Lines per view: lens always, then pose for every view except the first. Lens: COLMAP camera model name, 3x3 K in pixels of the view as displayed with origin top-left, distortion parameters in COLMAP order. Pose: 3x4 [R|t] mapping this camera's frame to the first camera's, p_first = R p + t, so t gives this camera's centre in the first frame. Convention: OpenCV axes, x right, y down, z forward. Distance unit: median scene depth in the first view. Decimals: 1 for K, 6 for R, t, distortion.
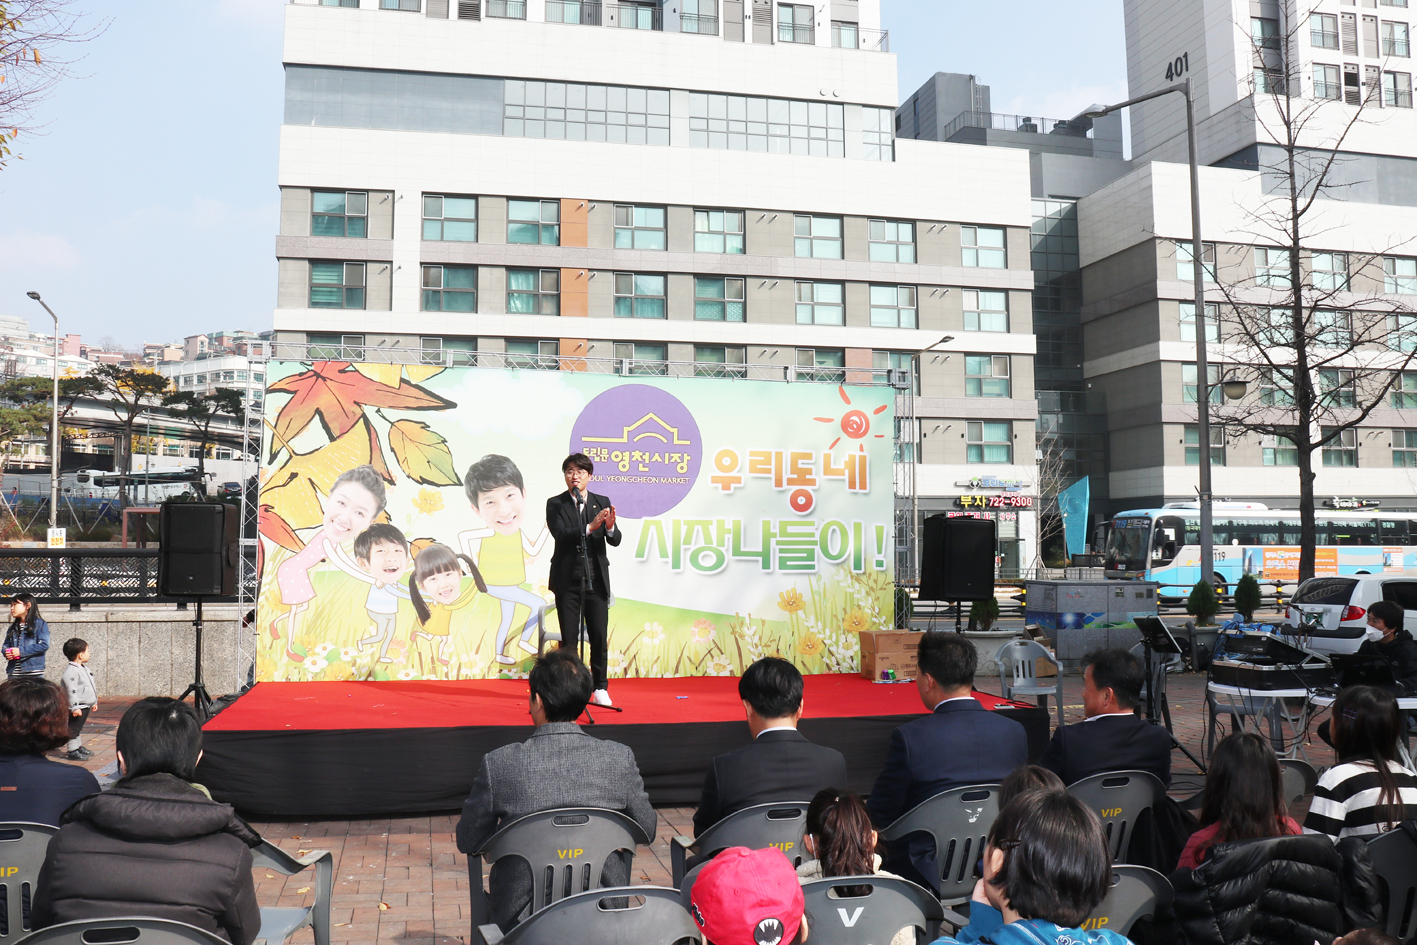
lens RADIAL K [[1199.7, 0, 707.2], [0, 1199.7, 470.6], [0, 0, 1]] dist [-0.155651, 0.135394]
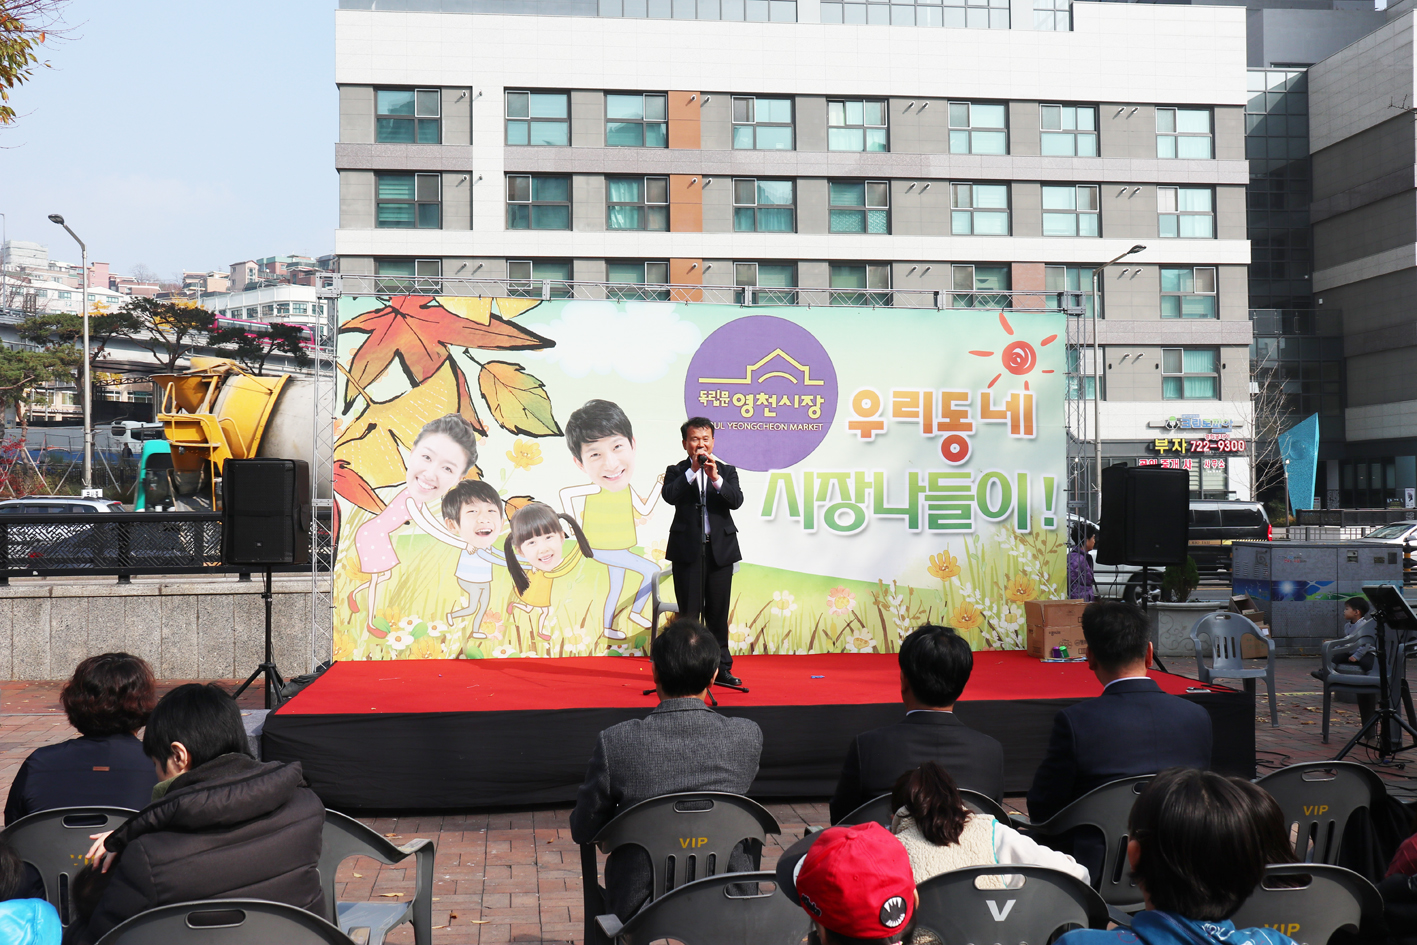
lens RADIAL K [[1423.1, 0, 708.5], [0, 1423.1, 472.5], [0, 0, 1]] dist [-0.081715, 0.196356]
pose [[0.995222, -0.008615, -0.097260, 0.000376], [0.012702, 0.999058, 0.041483, -0.000476], [0.096811, -0.042521, 0.994394, -0.005634]]
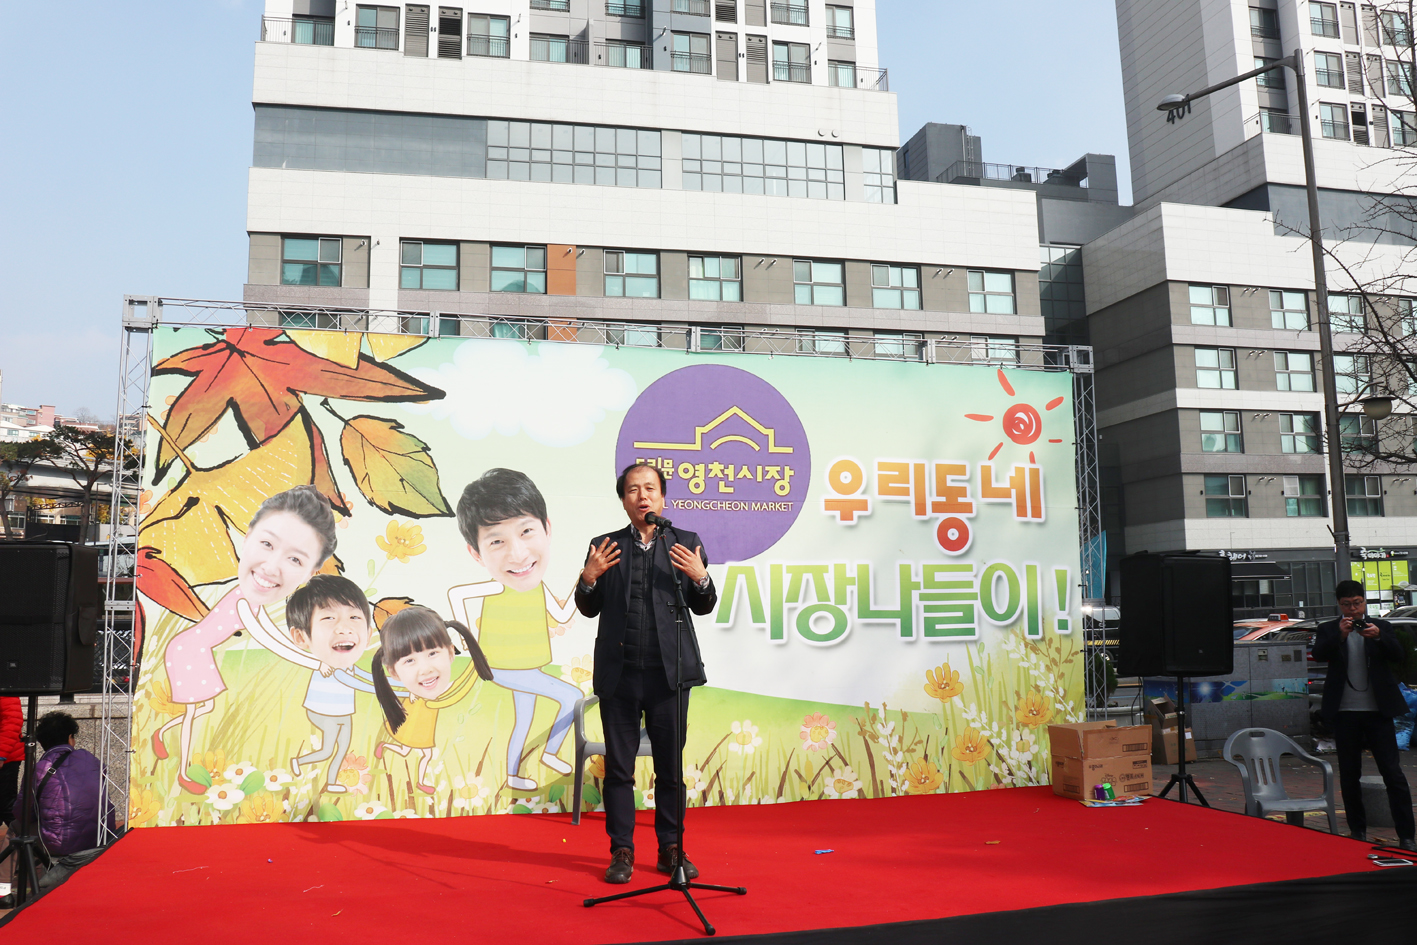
lens RADIAL K [[1196.8, 0, 710.5], [0, 1196.8, 470.1], [0, 0, 1]] dist [-0.156617, 0.133704]
pose [[0.999712, -0.013440, 0.019903, -0.015611], [0.014541, 0.998309, -0.056284, 0.005260], [-0.019113, 0.056557, 0.998216, 0.069789]]
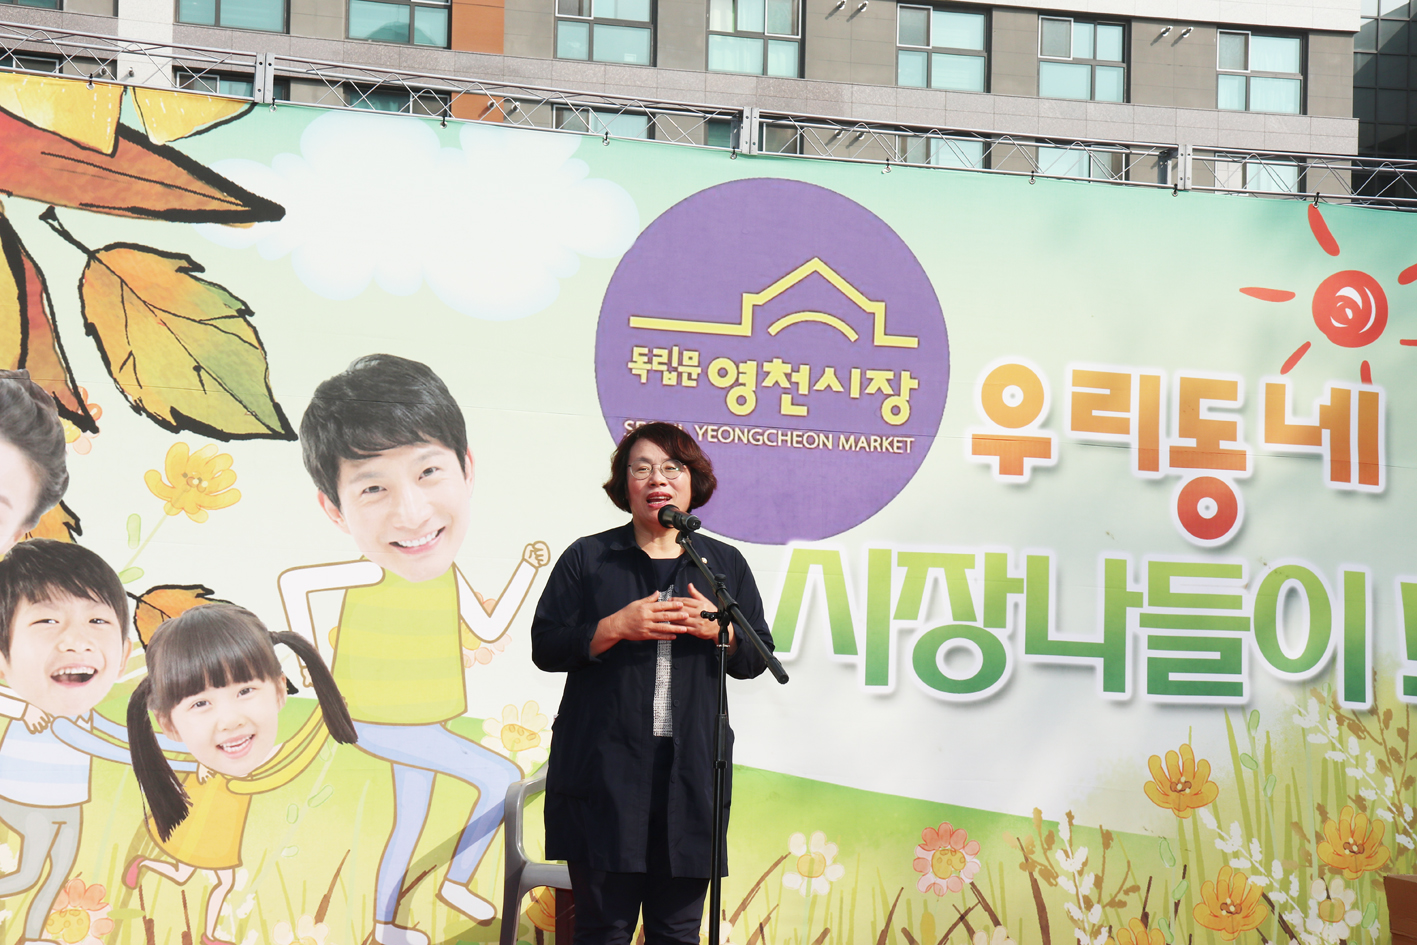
lens RADIAL K [[1691.6, 0, 638.7], [0, 1691.6, 489.2], [0, 0, 1]] dist [0.078666, 0.230039]
pose [[0.999492, 0.023274, -0.021760, -0.018484], [-0.023410, 0.999708, -0.006049, 0.005662], [0.021613, 0.006555, 0.999745, 0.100215]]
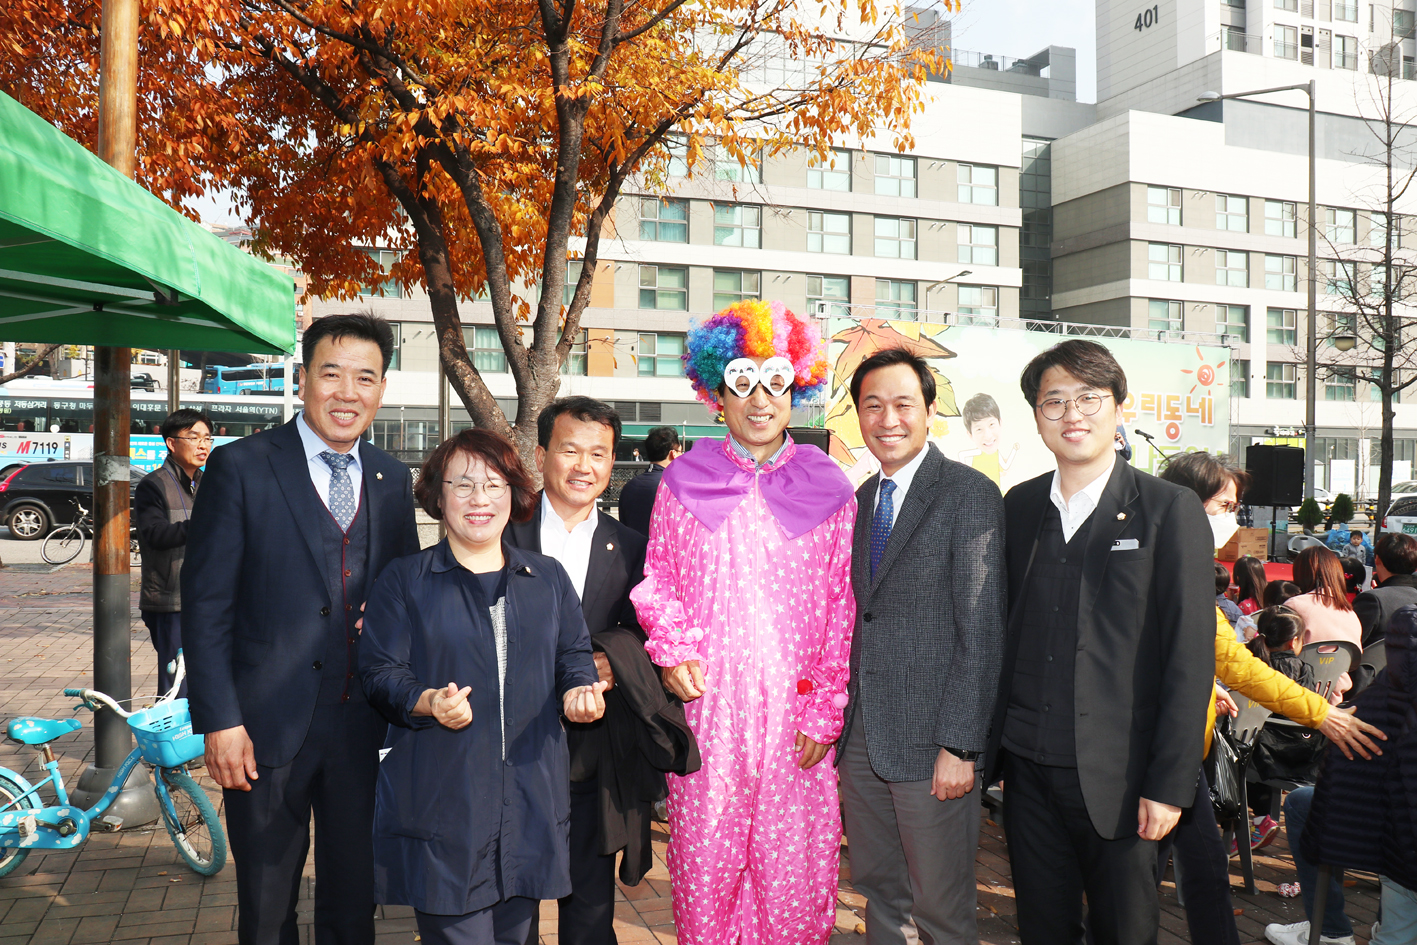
lens RADIAL K [[1196.8, 0, 710.5], [0, 1196.8, 470.1], [0, 0, 1]] dist [-0.156617, 0.133704]
pose [[0.994998, 0.013720, 0.098946, -0.122209], [-0.020825, 0.997249, 0.071143, -0.003081], [-0.097698, -0.072847, 0.992546, -0.056057]]
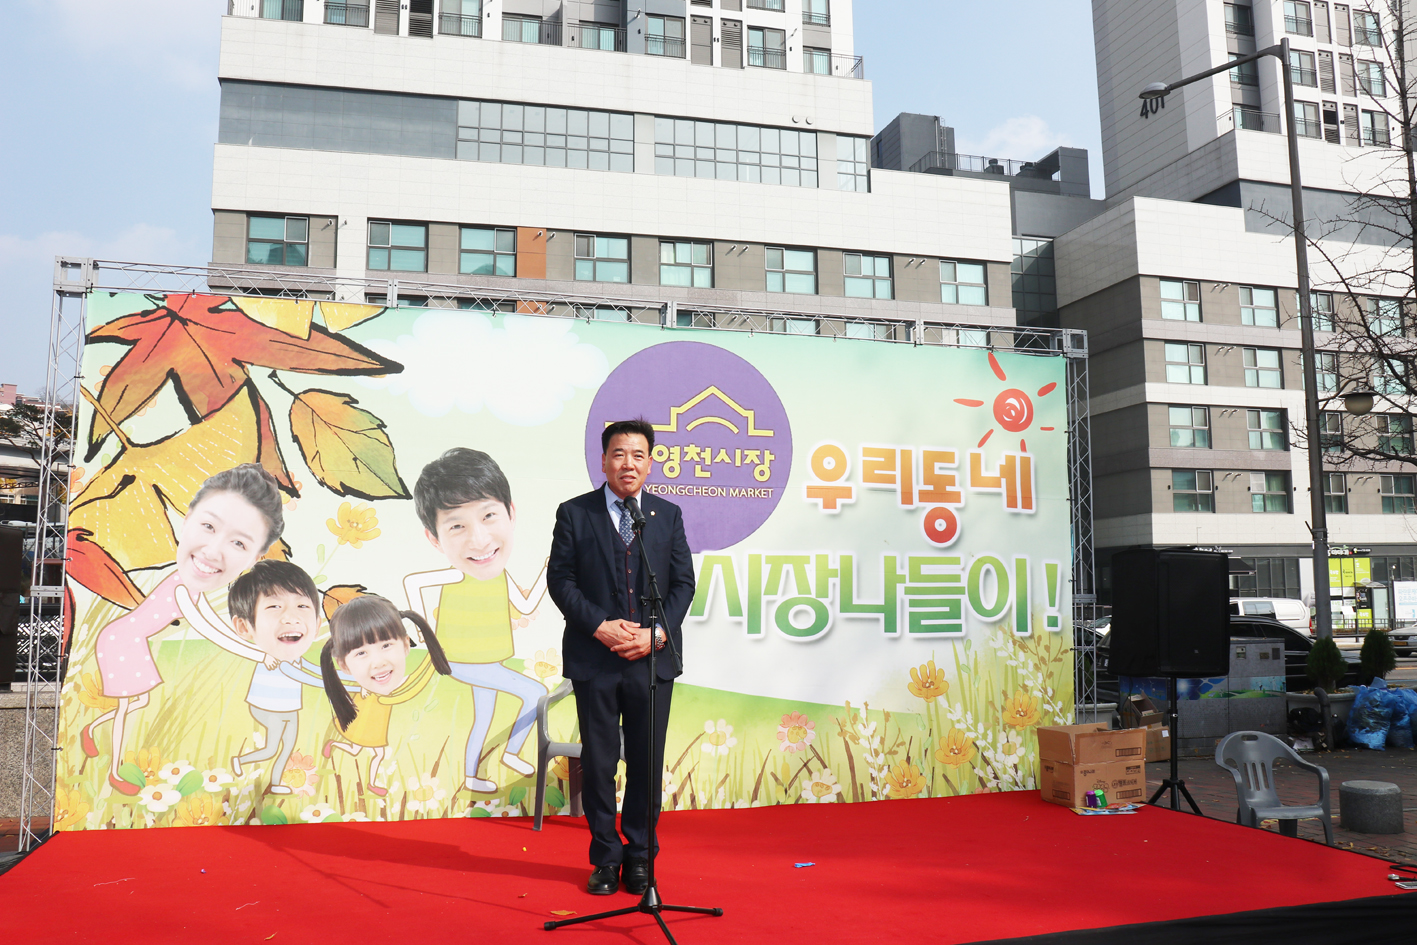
lens RADIAL K [[1194.2, 0, 708.1], [0, 1194.2, 474.6], [0, 0, 1]] dist [-0.156431, 0.130545]
pose [[0.998981, -0.000186, 0.045141, -0.016279], [0.002105, 0.999096, -0.042466, 0.005282], [-0.045092, 0.042518, 0.998078, 0.078373]]
